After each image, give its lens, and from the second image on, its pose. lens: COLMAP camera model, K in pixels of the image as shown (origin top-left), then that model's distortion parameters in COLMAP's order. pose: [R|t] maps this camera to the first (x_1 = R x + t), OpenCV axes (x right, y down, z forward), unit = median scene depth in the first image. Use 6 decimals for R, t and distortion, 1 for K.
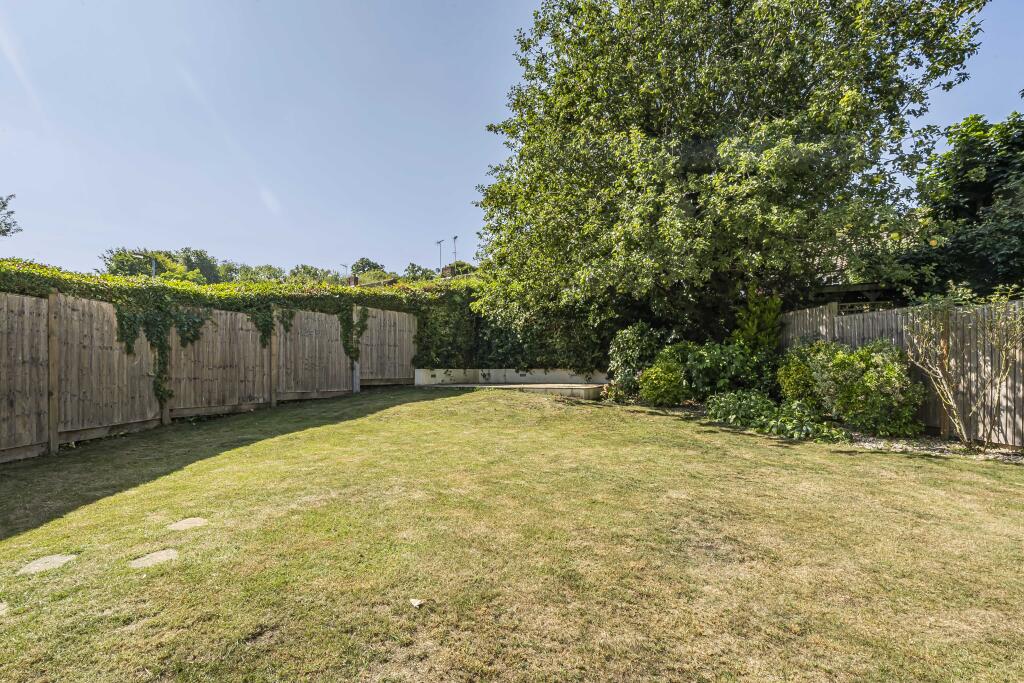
lens RADIAL K [[493.3, 0, 510.4], [0, 493.3, 374.1], [0, 0, 1]] dist [0.001132, 0.000093]
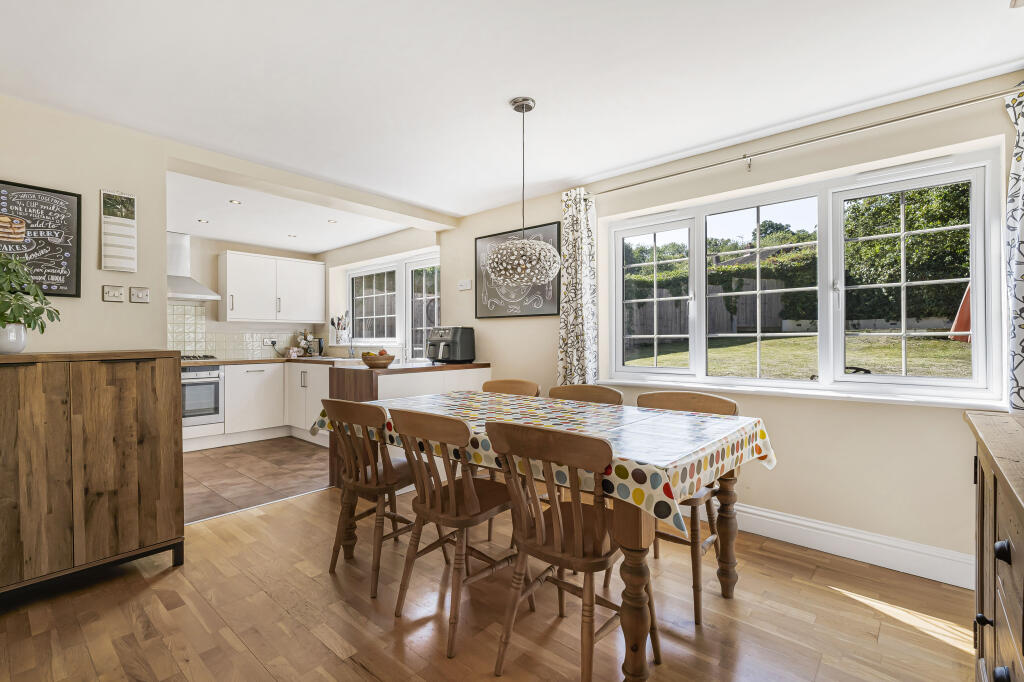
lens RADIAL K [[458.3, 0, 512.0], [0, 458.3, 341.0], [0, 0, 1]] dist [0.003988, 0.000311]
pose [[0.701750, 0.004722, -0.712408, 0.180371], [-0.002382, 0.999988, 0.004282, 0.042936], [0.712419, -0.001308, 0.701753, -0.403262]]
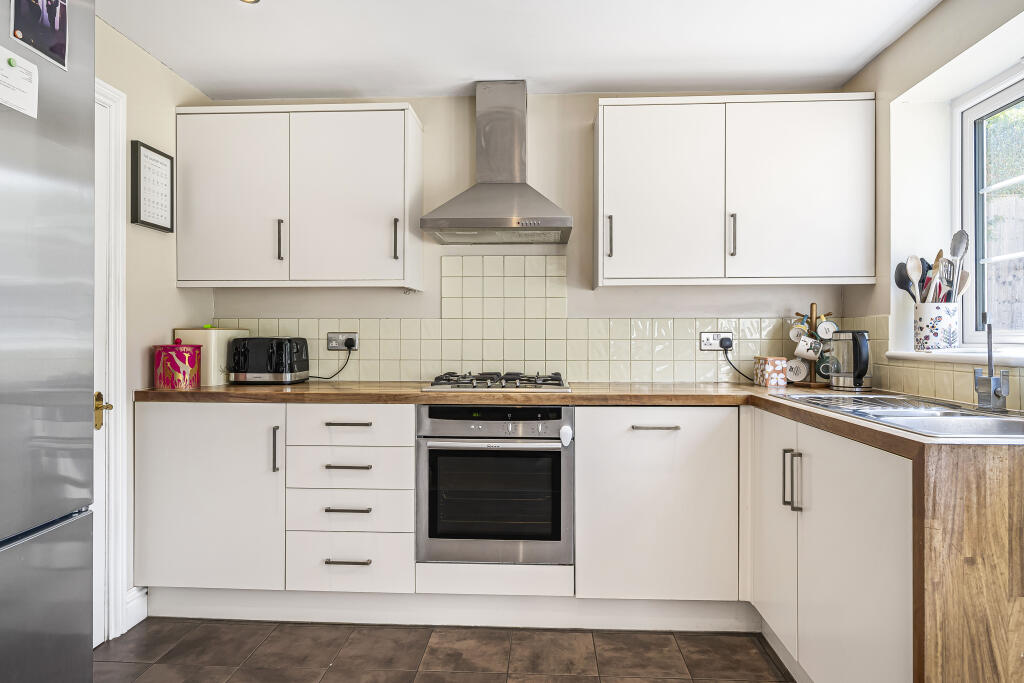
lens RADIAL K [[630.0, 0, 511.7], [0, 630.0, 333.9], [0, 0, 1]] dist [-0.003168, 0.000120]
pose [[-0.132064, 0.000458, -0.991241, -0.048740], [-0.001803, 0.999998, 0.000702, 0.043533], [0.991240, 0.001880, -0.132062, -0.308934]]
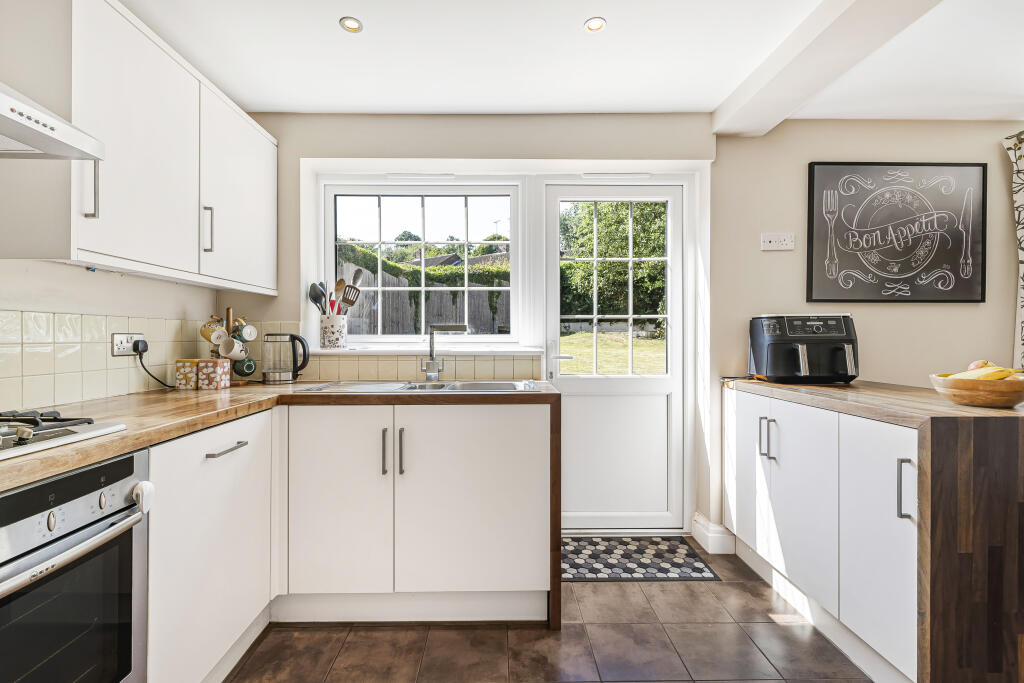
lens RADIAL K [[458.3, 0, 512.0], [0, 458.3, 341.5], [0, 0, 1]] dist [0.003988, 0.000311]
pose [[0.998277, 0.003820, -0.058555, -0.151464], [-0.003518, 0.999980, 0.005254, 0.044147], [0.058574, -0.005039, 0.998270, -0.389984]]
